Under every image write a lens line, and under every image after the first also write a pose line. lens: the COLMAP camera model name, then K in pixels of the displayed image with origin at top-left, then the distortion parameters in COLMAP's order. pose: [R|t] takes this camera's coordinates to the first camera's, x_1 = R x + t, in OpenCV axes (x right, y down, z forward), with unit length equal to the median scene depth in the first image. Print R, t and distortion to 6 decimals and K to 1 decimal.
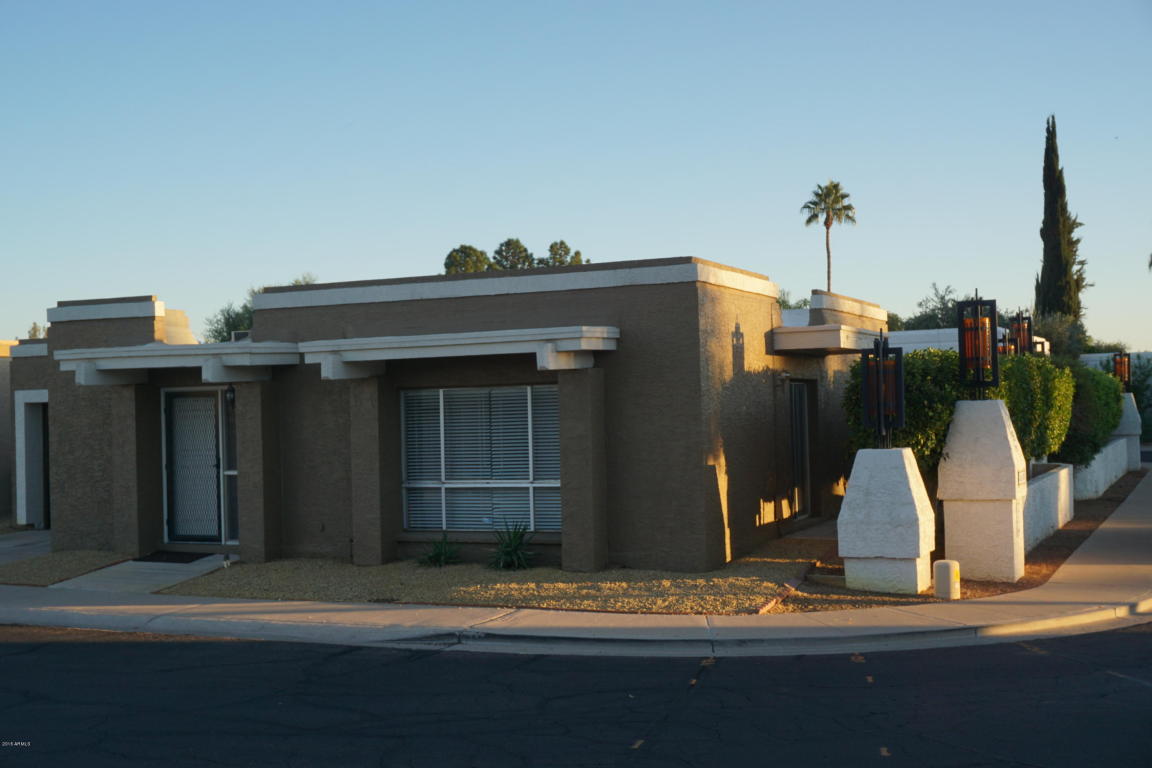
lens RADIAL K [[1536.8, 0, 580.7], [0, 1536.8, 382.3], [0, 0, 1]] dist [0.075824, 0.000000]
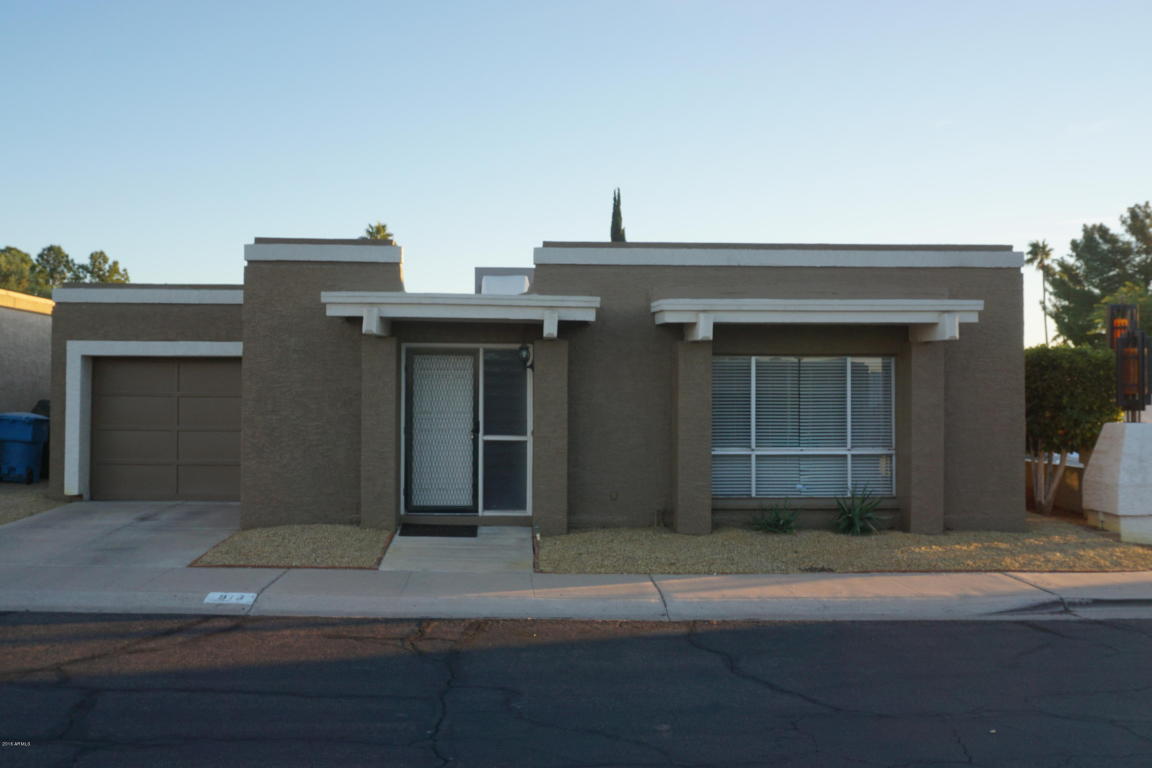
lens RADIAL K [[1122.1, 0, 569.9], [0, 1122.1, 383.7], [0, 0, 1]] dist [-0.007130, 0.000000]
pose [[0.873982, 0.036690, 0.484571, -0.511843], [-0.034903, 0.999310, -0.012712, 0.033115], [-0.484703, -0.005803, 0.874660, 0.388171]]
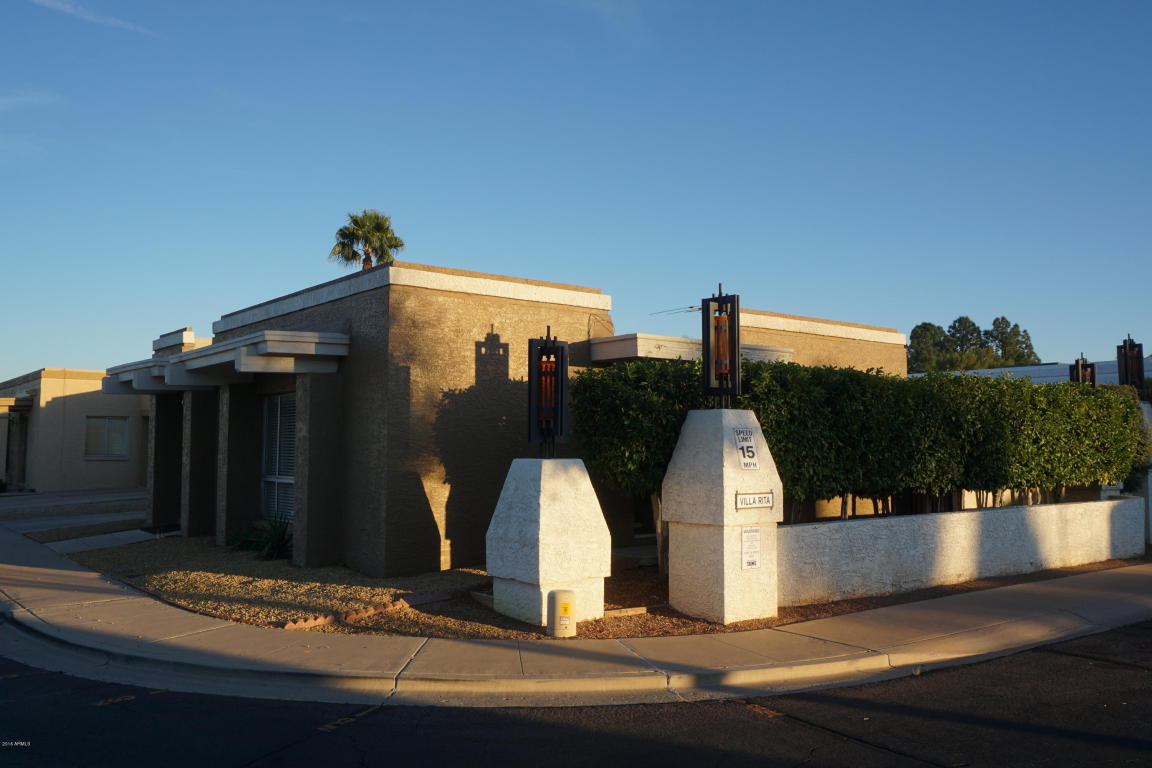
lens RADIAL K [[981.3, 0, 573.0], [0, 981.3, 382.5], [0, 0, 1]] dist [0.003230, -0.000247]
pose [[0.865449, -0.003844, -0.500982, 0.417908], [-0.018151, 0.999074, -0.039021, 0.017268], [0.500668, 0.042864, 0.864578, 0.427604]]
